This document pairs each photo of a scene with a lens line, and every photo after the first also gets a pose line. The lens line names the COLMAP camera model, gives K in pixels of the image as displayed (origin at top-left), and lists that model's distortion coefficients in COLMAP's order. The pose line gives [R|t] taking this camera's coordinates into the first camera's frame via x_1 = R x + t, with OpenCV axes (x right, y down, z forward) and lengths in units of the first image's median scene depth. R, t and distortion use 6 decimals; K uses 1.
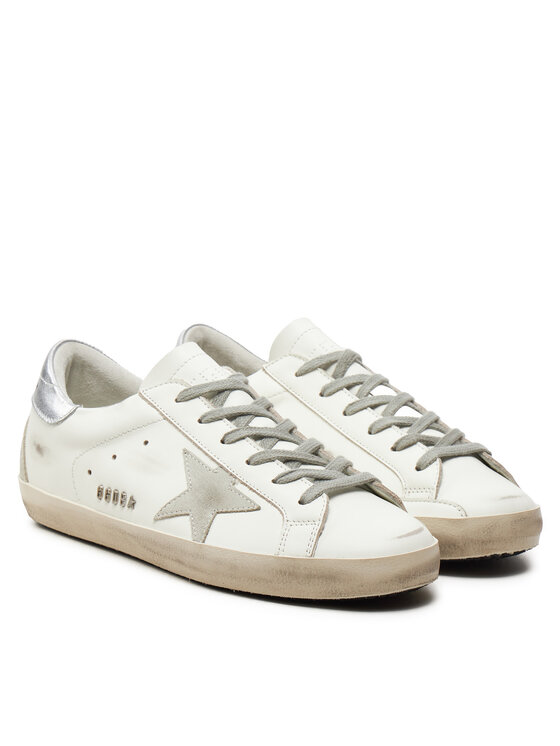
lens RADIAL K [[2245.0, 0, 279.9], [0, 2245.0, 373.4], [0, 0, 1]] dist [-0.043441, 0.000000]
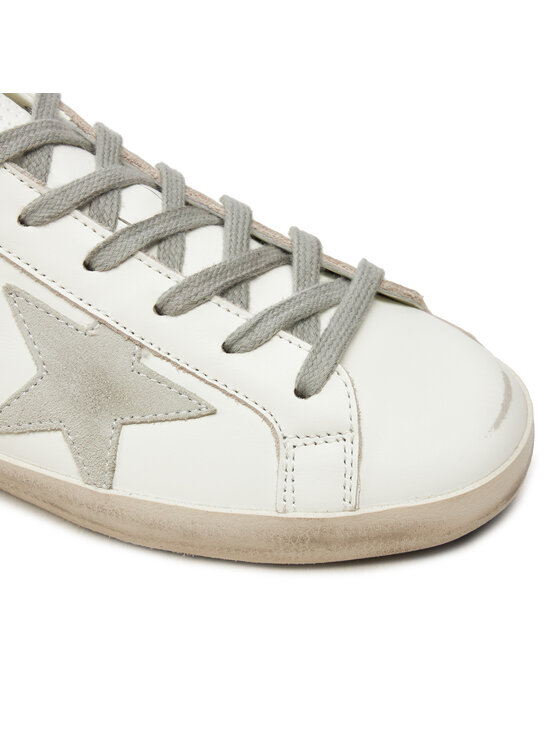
lens RADIAL K [[1465.9, 0, 280.9], [0, 1465.9, 371.6], [0, 0, 1]] dist [-0.073614, 0.000000]
pose [[0.914708, -0.254321, 0.314055, -0.095805], [0.063240, 0.857649, 0.510332, -0.114215], [-0.399137, -0.446943, 0.800582, 0.725097]]
